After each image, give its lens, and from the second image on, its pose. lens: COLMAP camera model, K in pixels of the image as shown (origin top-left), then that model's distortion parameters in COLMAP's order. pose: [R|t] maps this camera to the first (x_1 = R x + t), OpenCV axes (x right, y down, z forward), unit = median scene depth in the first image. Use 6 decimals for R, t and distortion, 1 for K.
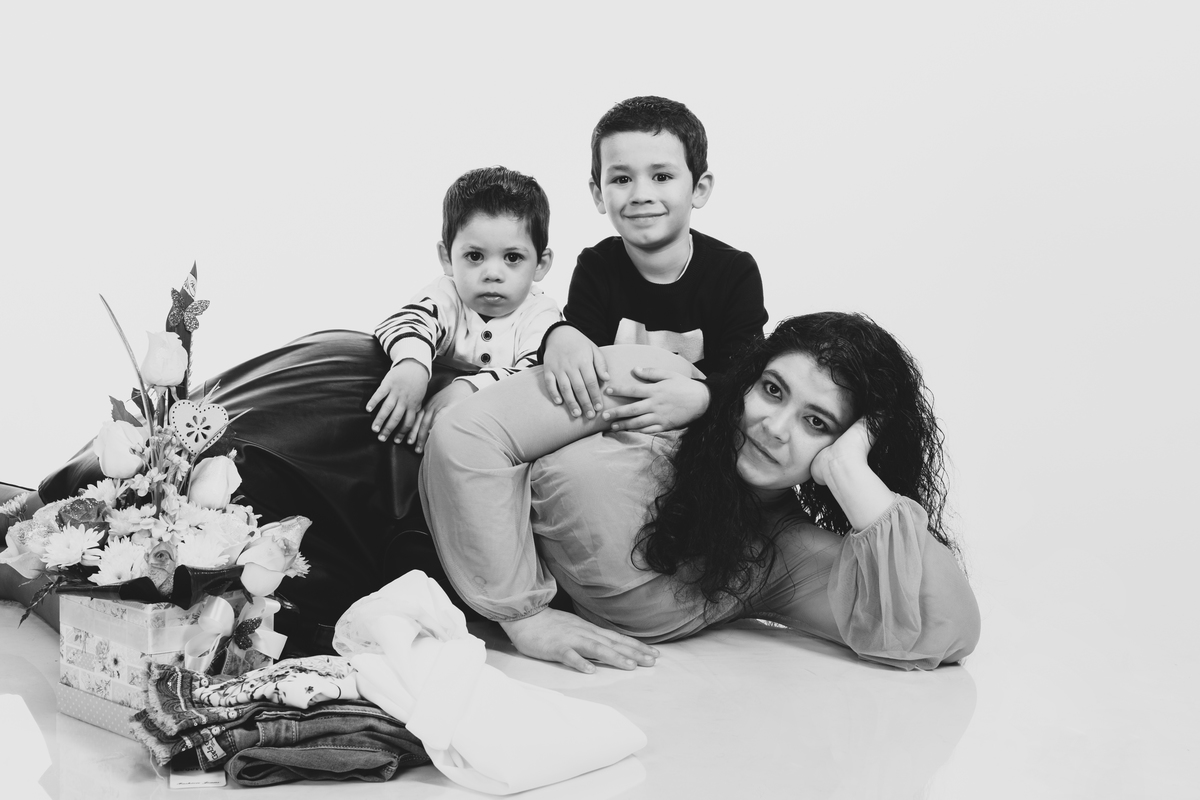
lens RADIAL K [[1706.2, 0, 598.6], [0, 1706.2, 380.8], [0, 0, 1]] dist [-0.090404, -0.007389]
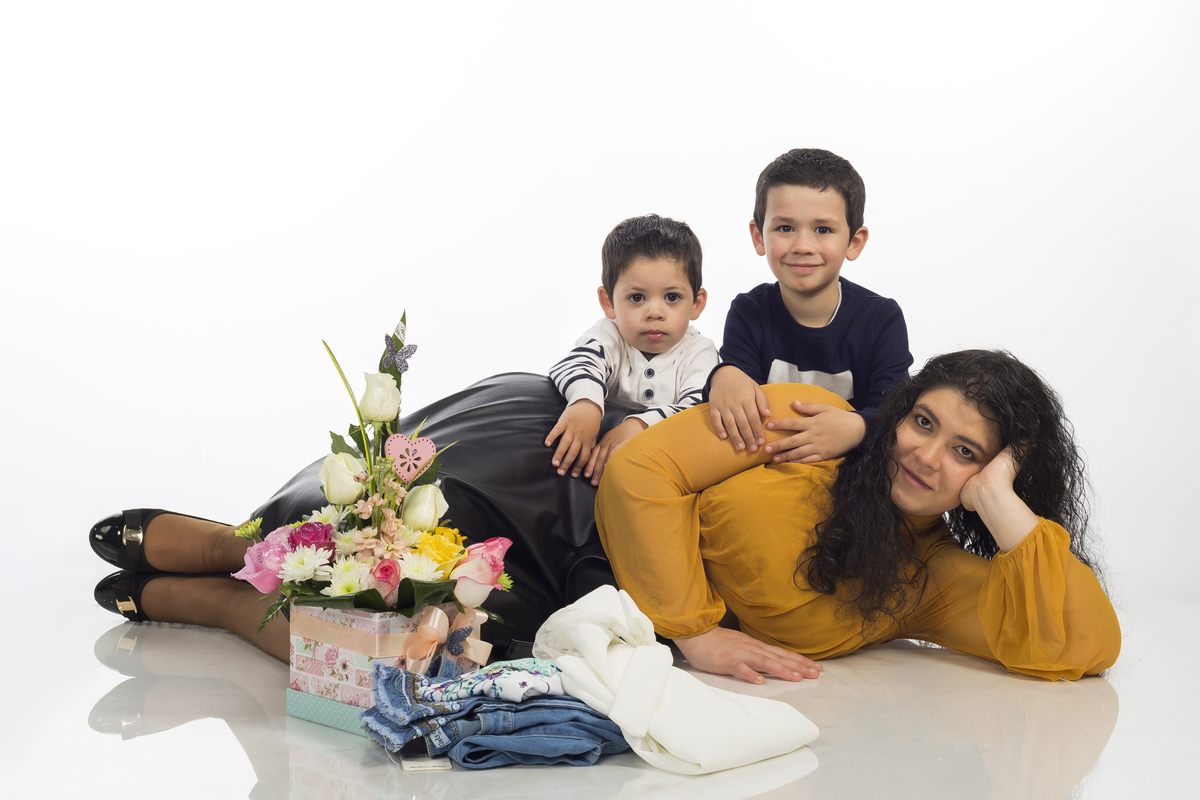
lens RADIAL K [[2074.4, 0, 600.0], [0, 2074.4, 400.0], [0, 0, 1]] dist [-0.042086, -0.383114]
pose [[0.999156, -0.012123, -0.039238, -0.051460], [0.011126, 0.999612, -0.025524, 0.022645], [0.039532, 0.025066, 0.998904, -0.322807]]
